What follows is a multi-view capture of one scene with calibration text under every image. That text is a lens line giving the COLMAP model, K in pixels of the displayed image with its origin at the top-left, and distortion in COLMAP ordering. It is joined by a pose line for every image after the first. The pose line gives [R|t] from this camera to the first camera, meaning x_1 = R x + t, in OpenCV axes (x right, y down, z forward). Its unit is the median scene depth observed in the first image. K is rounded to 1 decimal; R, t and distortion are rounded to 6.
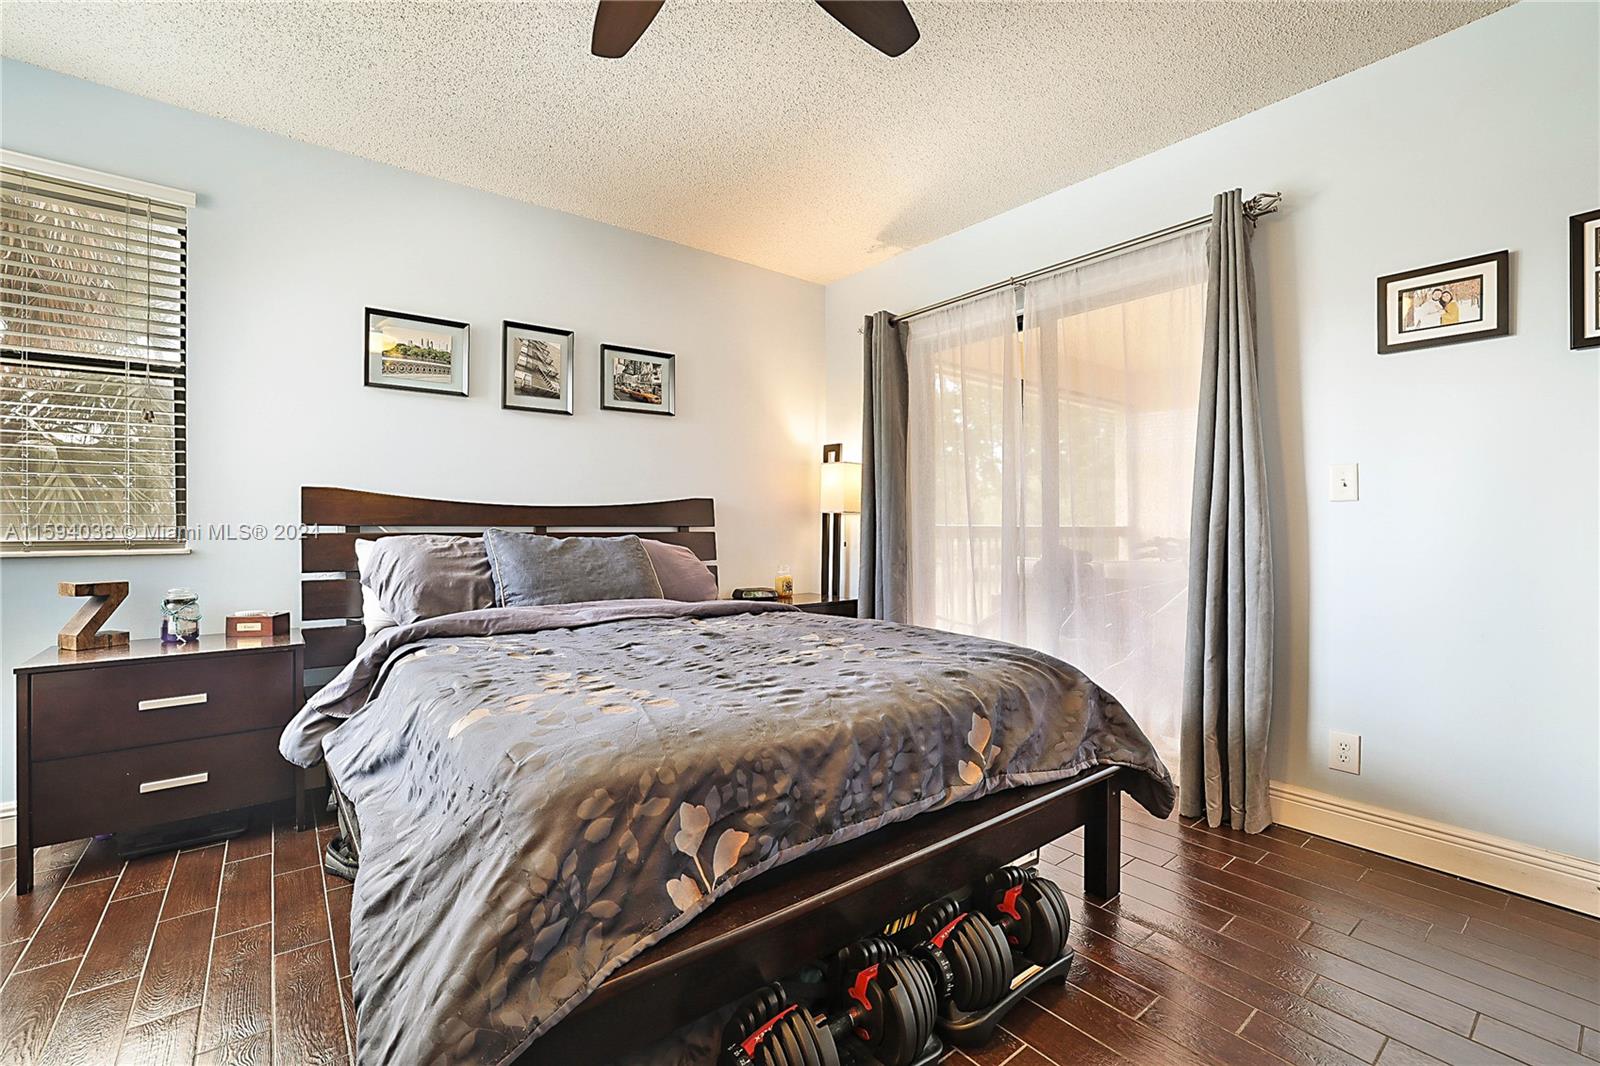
lens RADIAL K [[688.7, 0, 799.7], [0, 688.7, 527.4], [0, 0, 1]] dist [-0.042970, 0.017677]
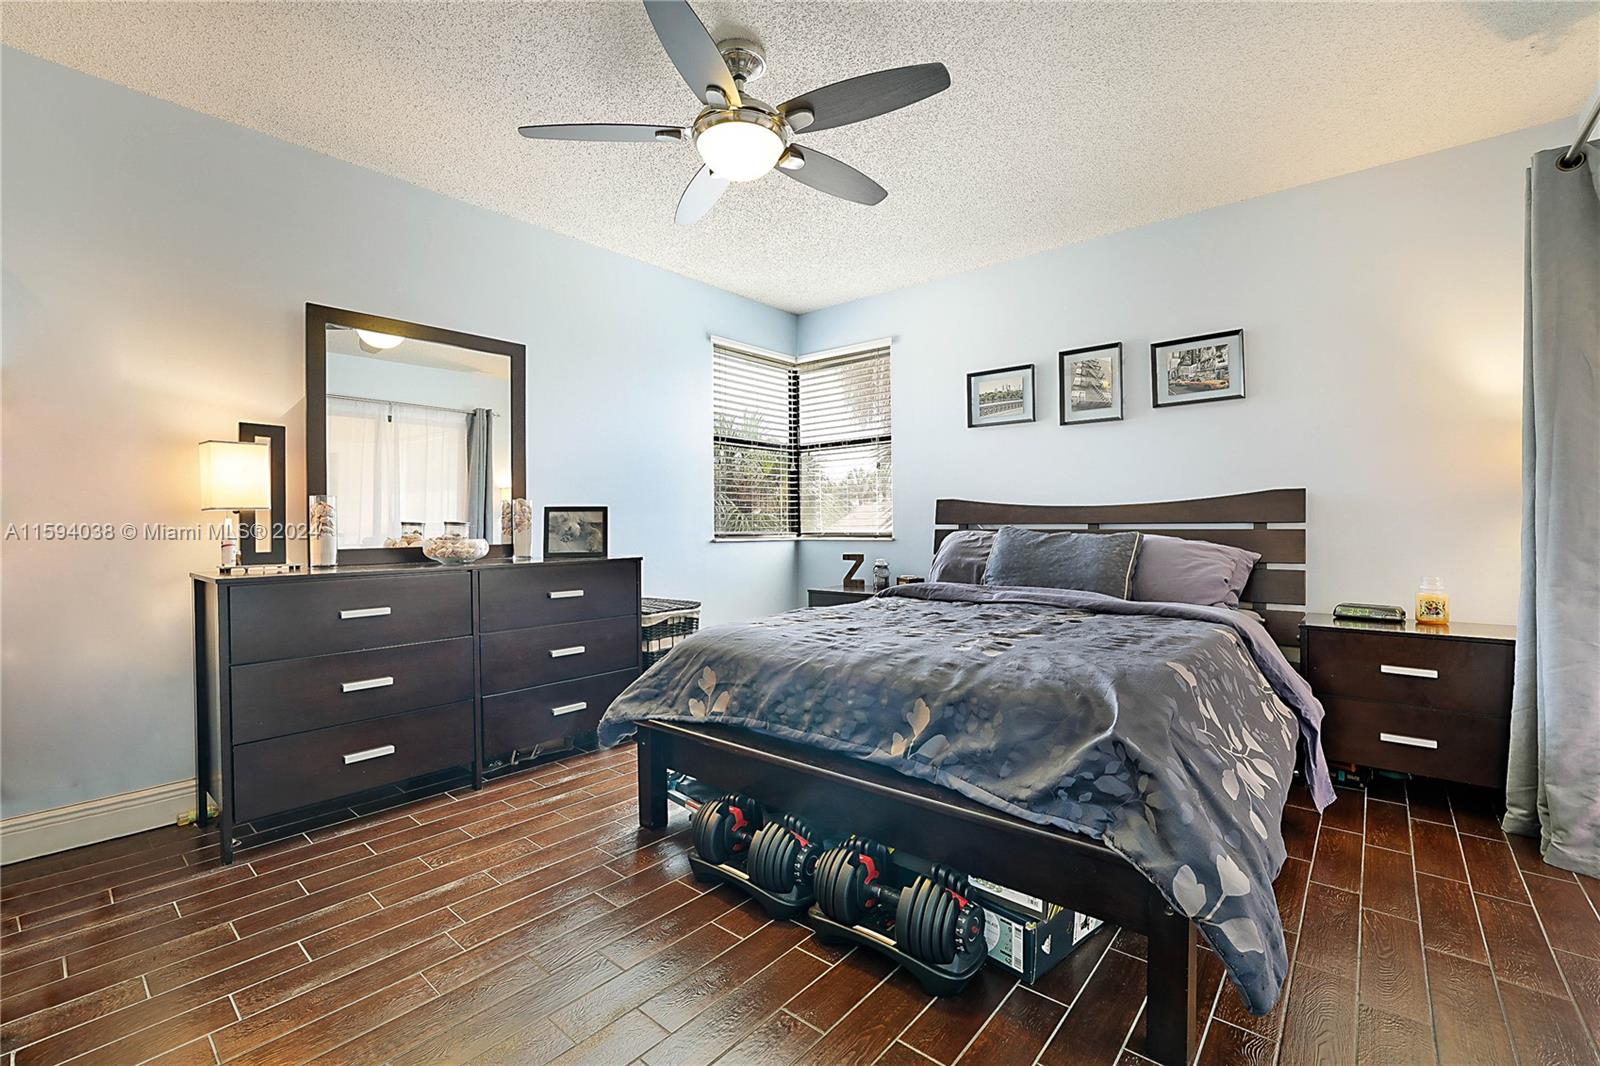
lens RADIAL K [[688.7, 0, 799.7], [0, 688.7, 527.4], [0, 0, 1]] dist [-0.042970, 0.017677]
pose [[0.206800, 0.000134, -0.978383, 0.645345], [0.004414, 0.999990, 0.001070, 0.000967], [0.978373, -0.004540, 0.206798, 0.303375]]
